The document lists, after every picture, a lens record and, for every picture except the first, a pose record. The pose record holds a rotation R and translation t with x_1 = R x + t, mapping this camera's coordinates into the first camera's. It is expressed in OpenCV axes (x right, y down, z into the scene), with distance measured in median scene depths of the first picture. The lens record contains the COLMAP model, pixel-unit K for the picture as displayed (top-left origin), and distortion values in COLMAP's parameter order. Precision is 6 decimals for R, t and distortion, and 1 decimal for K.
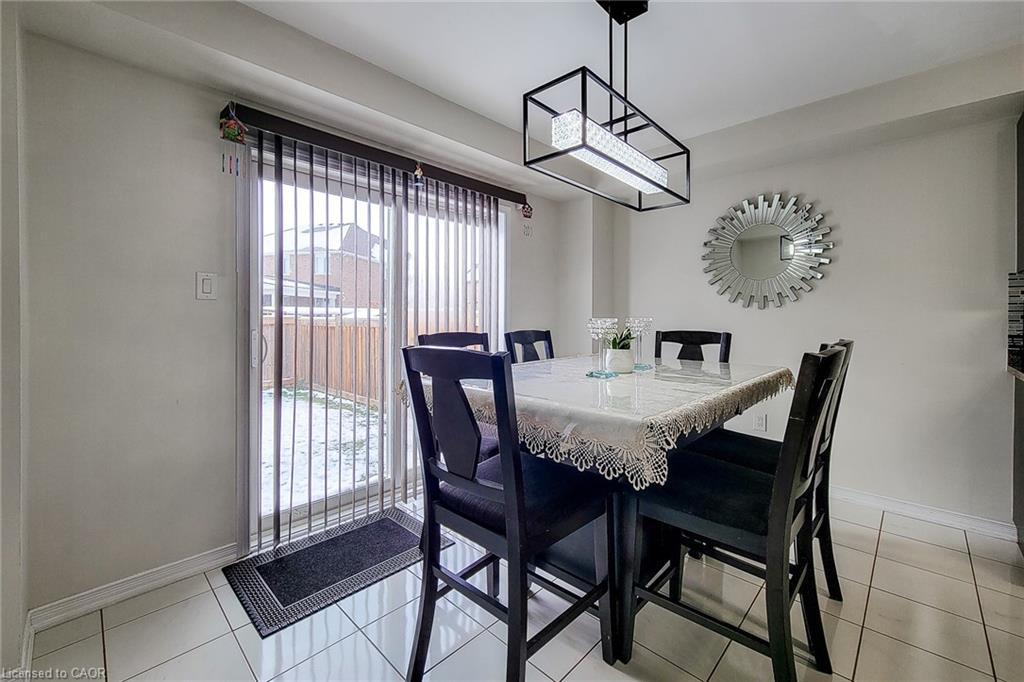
lens RADIAL K [[428.1, 0, 505.7], [0, 428.1, 312.6], [0, 0, 1]] dist [0.001067, -0.000135]
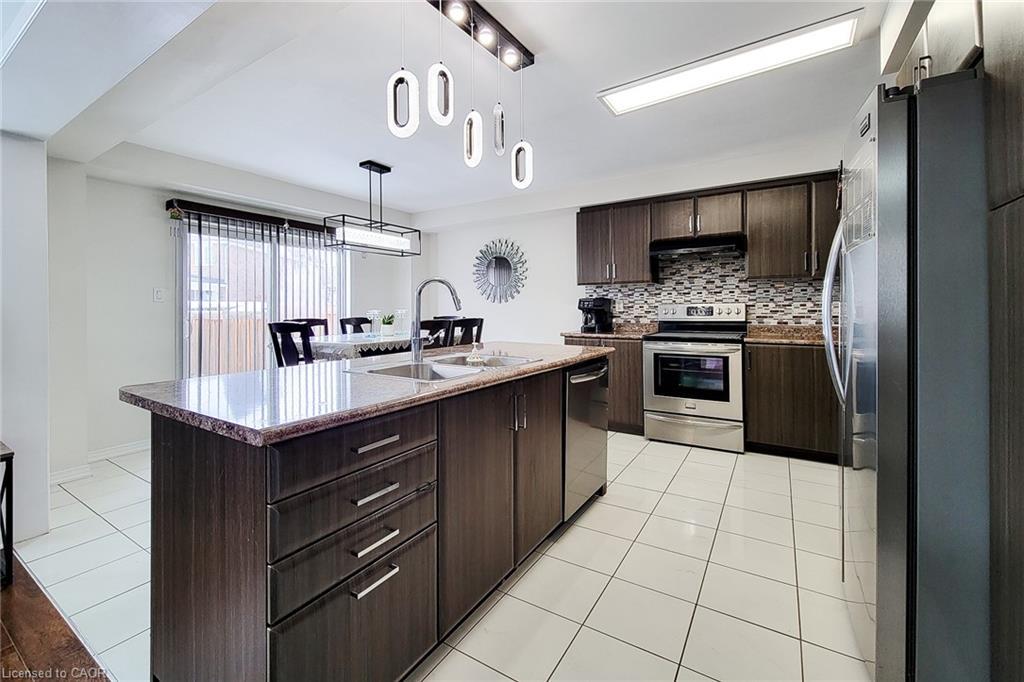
lens RADIAL K [[428.1, 0, 499.7], [0, 428.1, 303.7], [0, 0, 1]] dist [0.001067, -0.000135]
pose [[0.979718, -0.005731, 0.200300, 0.291034], [0.006465, 0.999975, -0.003013, -0.004604], [-0.200278, 0.004247, 0.979730, -0.849974]]
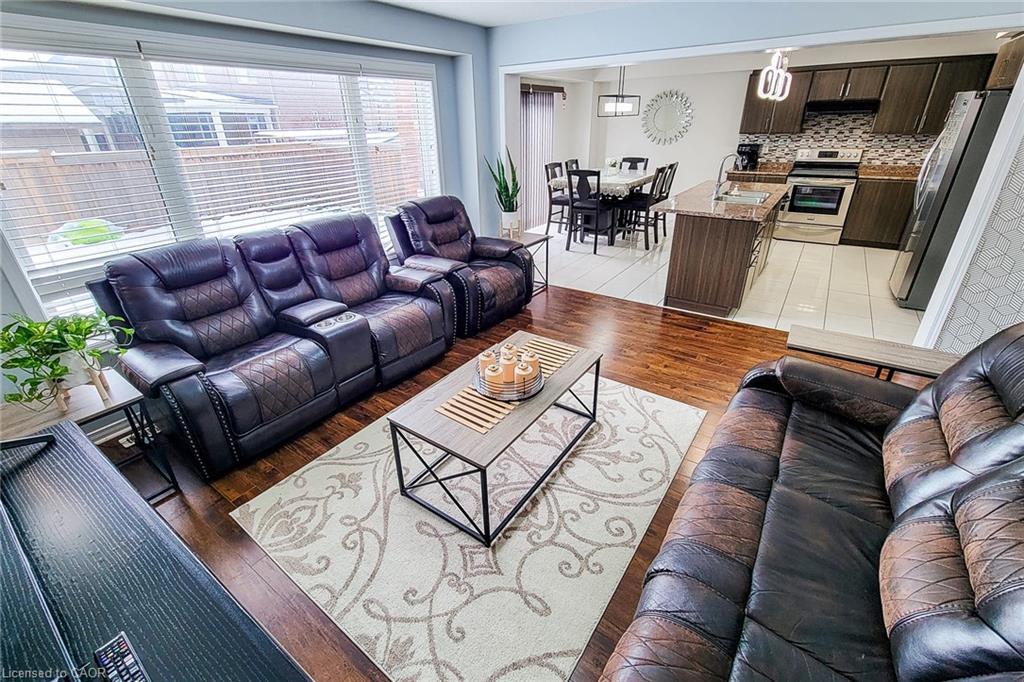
lens RADIAL K [[428.1, 0, 513.8], [0, 428.1, 319.8], [0, 0, 1]] dist [0.001067, -0.000135]
pose [[0.985472, -0.092111, 0.142692, -0.749289], [0.022872, 0.904480, 0.425903, -0.191266], [-0.168293, -0.416452, 0.893446, -1.605680]]
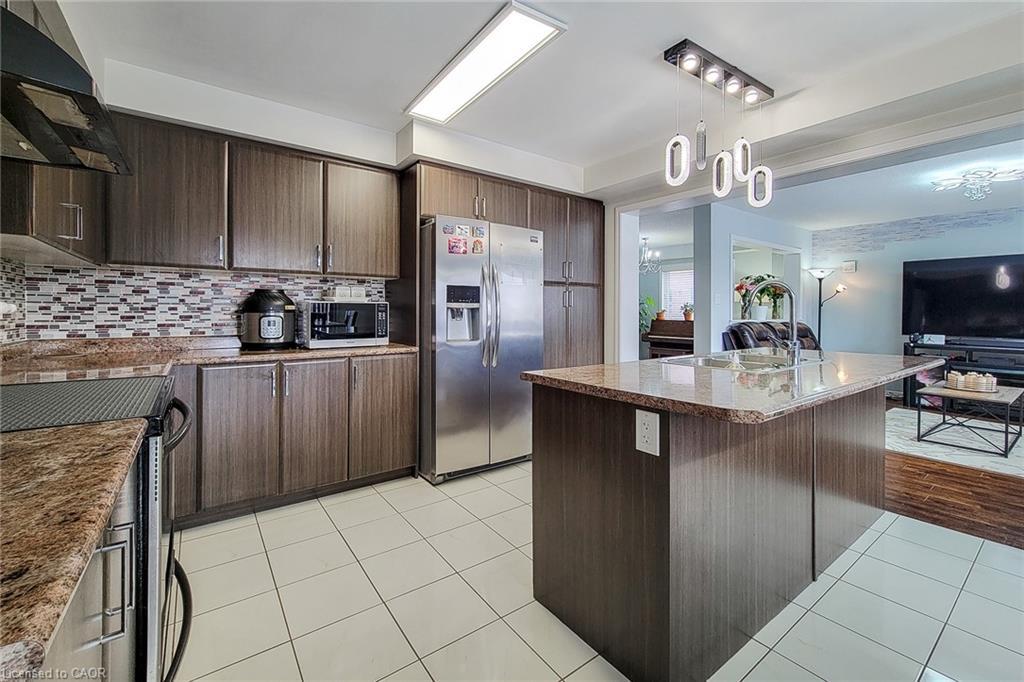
lens RADIAL K [[428.1, 0, 508.5], [0, 428.1, 309.1], [0, 0, 1]] dist [0.001067, -0.000135]
pose [[-0.987621, -0.004474, 0.156796, 0.679483], [-0.006723, 0.999882, -0.013814, 0.010493], [-0.156716, -0.014697, -0.987534, 0.783154]]
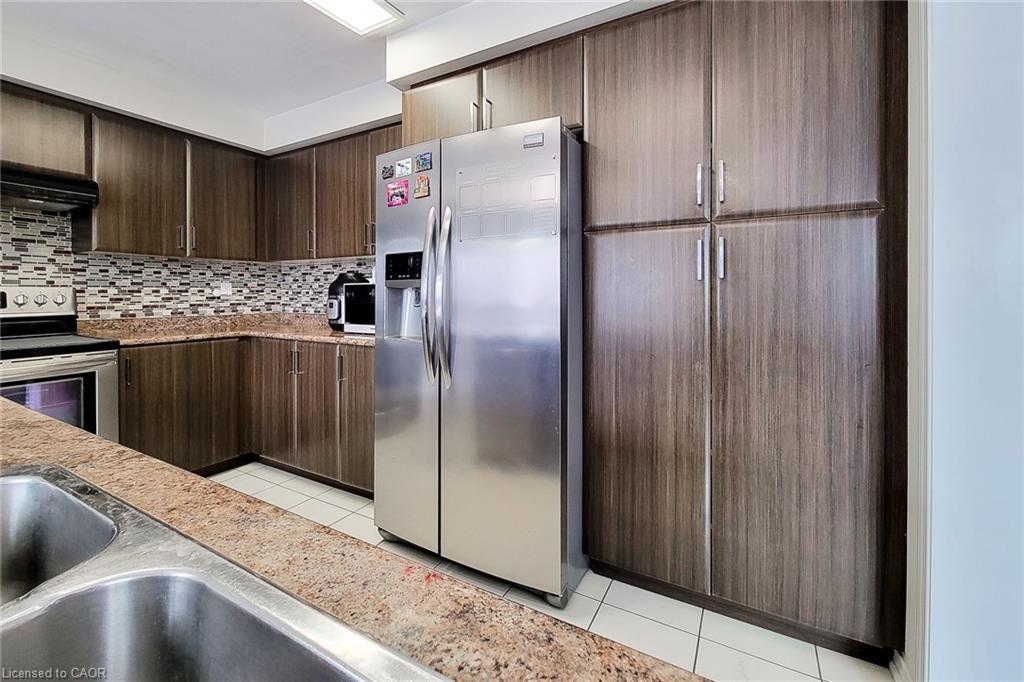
lens RADIAL K [[428.1, 0, 507.8], [0, 428.1, 293.8], [0, 0, 1]] dist [0.001067, -0.000135]
pose [[-0.264530, -0.000583, 0.964377, 0.239861], [-0.006211, 0.999980, -0.001099, 0.004128], [-0.964358, -0.006280, -0.264528, -0.258242]]
